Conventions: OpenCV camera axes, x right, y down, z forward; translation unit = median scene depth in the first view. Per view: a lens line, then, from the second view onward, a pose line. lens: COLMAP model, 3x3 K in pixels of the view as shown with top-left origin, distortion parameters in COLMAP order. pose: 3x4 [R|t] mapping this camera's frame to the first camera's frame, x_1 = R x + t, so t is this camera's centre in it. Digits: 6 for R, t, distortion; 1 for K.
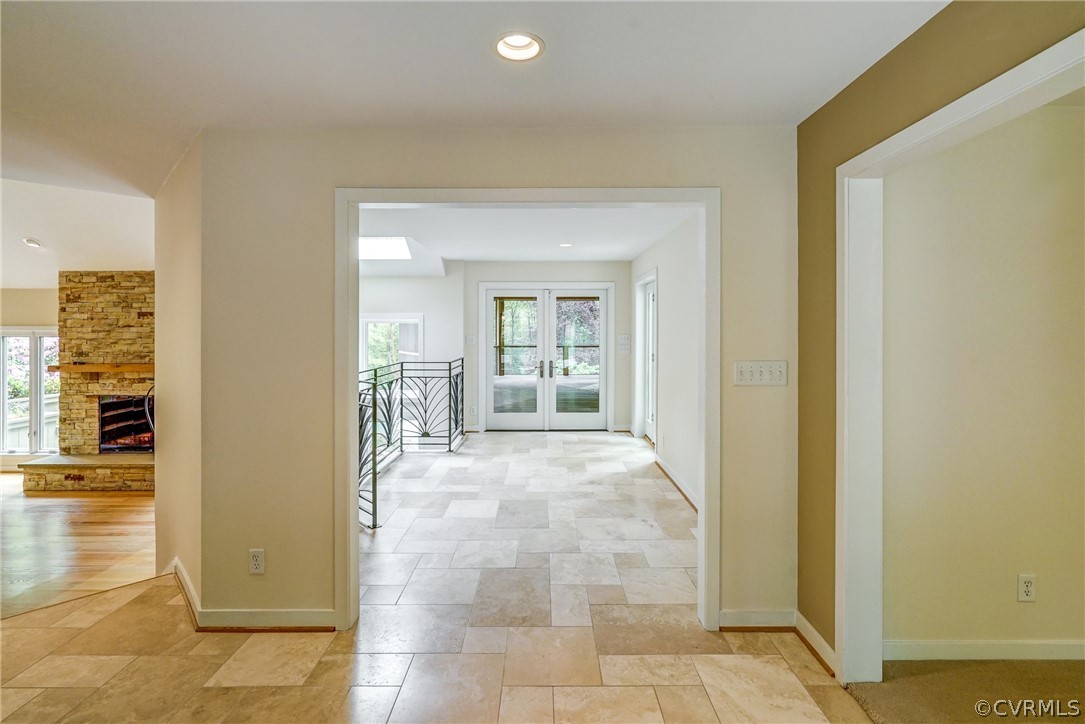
lens RADIAL K [[500.6, 0, 539.6], [0, 500.6, 327.6], [0, 0, 1]] dist [-0.001759, 0.000085]
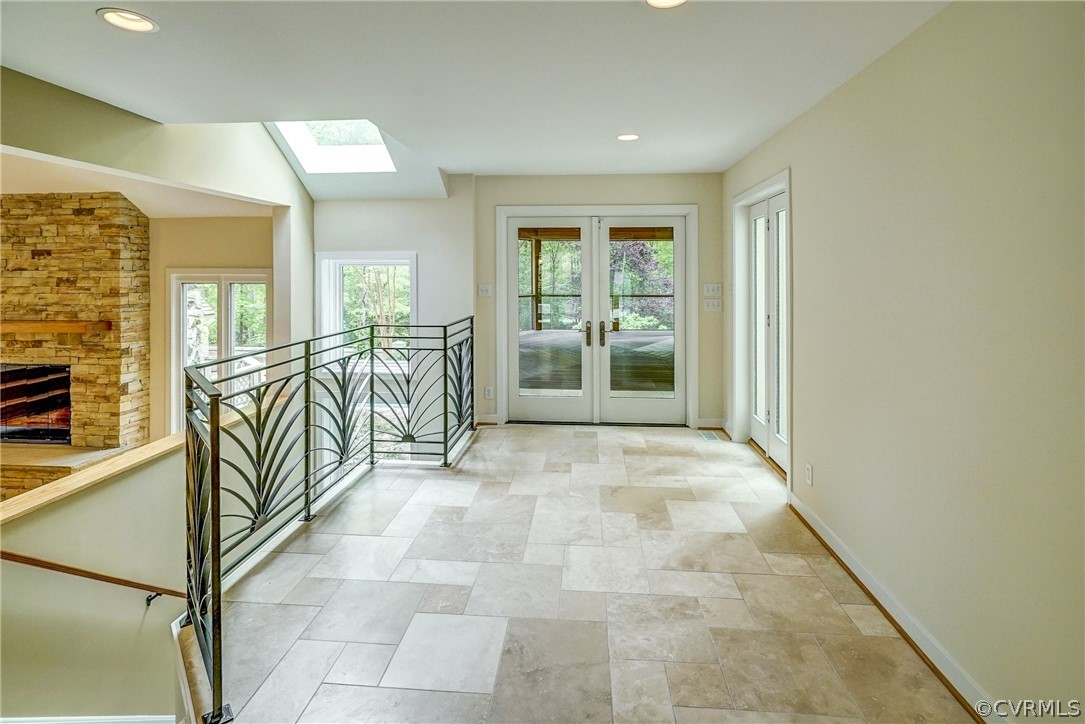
lens RADIAL K [[514.5, 0, 542.4], [0, 514.5, 274.4], [0, 0, 1]] dist [-0.001879, -0.000034]
pose [[0.996928, 0.001525, -0.078312, -0.004725], [-0.001379, 0.999997, 0.001918, 0.002094], [0.078315, -0.001804, 0.996927, 0.329822]]
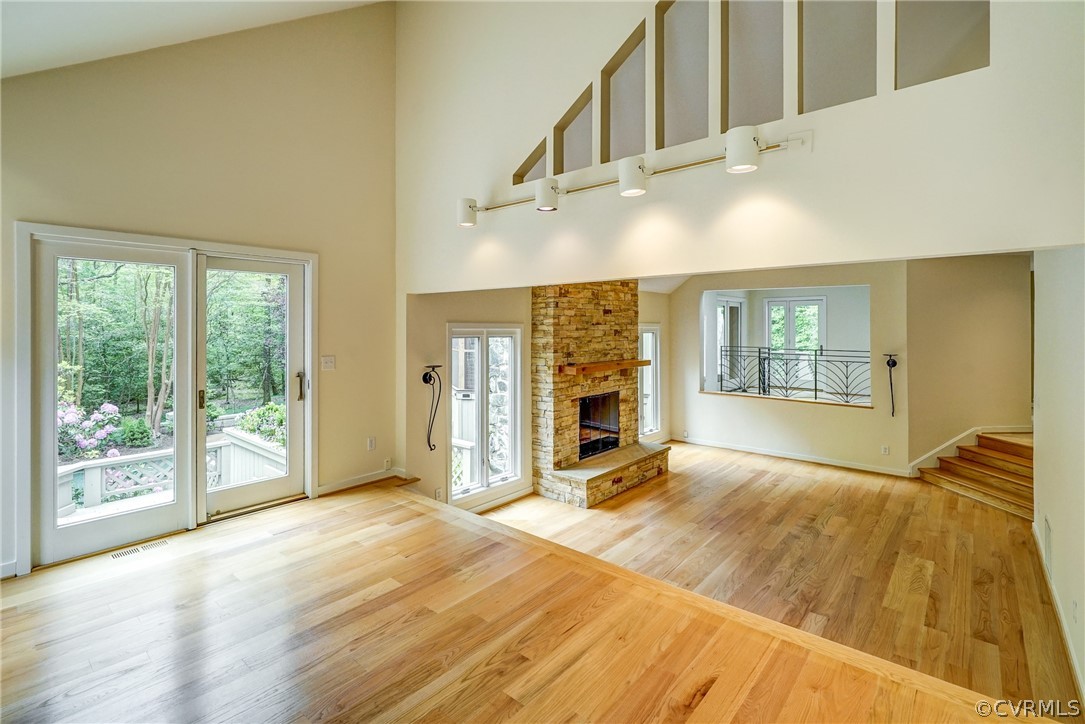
lens RADIAL K [[512.4, 0, 541.3], [0, 512.4, 319.6], [0, 0, 1]] dist [0.002016, -0.000197]
pose [[0.648875, 0.009180, 0.760840, -1.742967], [-0.000476, 0.999932, -0.011659, 0.000799], [-0.760895, 0.007203, 0.648835, 0.459278]]
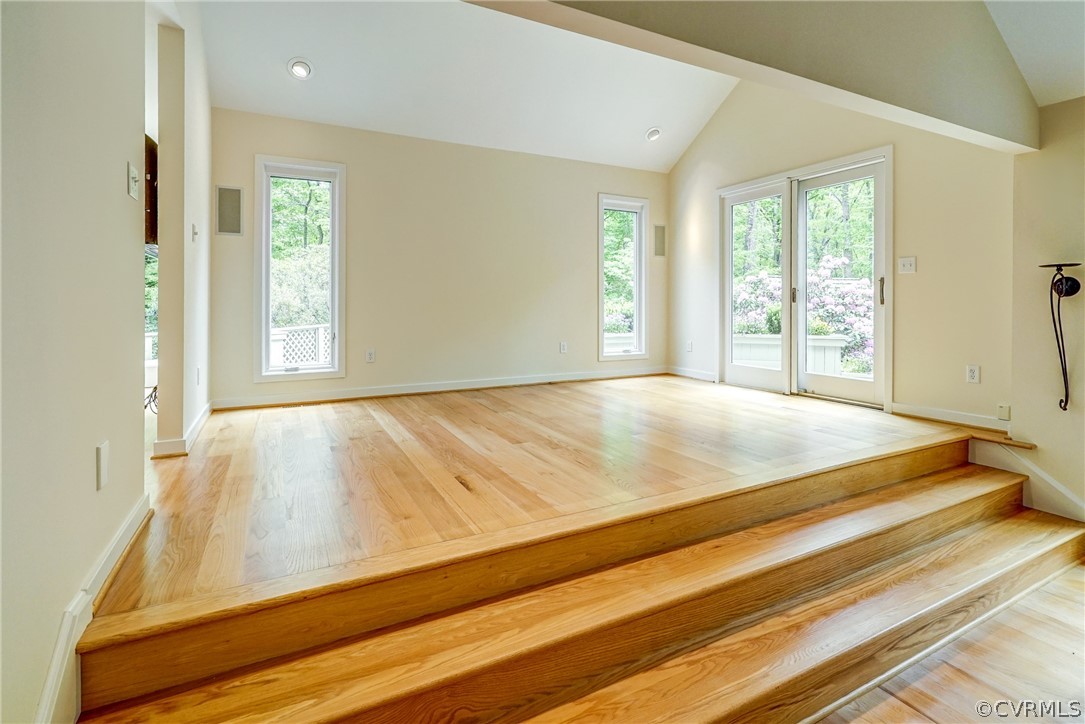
lens RADIAL K [[512.4, 0, 541.3], [0, 512.4, 319.6], [0, 0, 1]] dist [0.002016, -0.000197]
pose [[0.463660, 0.026103, -0.885629, -1.060554], [0.002268, 0.999528, 0.030647, 0.096170], [0.886010, -0.016218, 0.463382, 0.468147]]
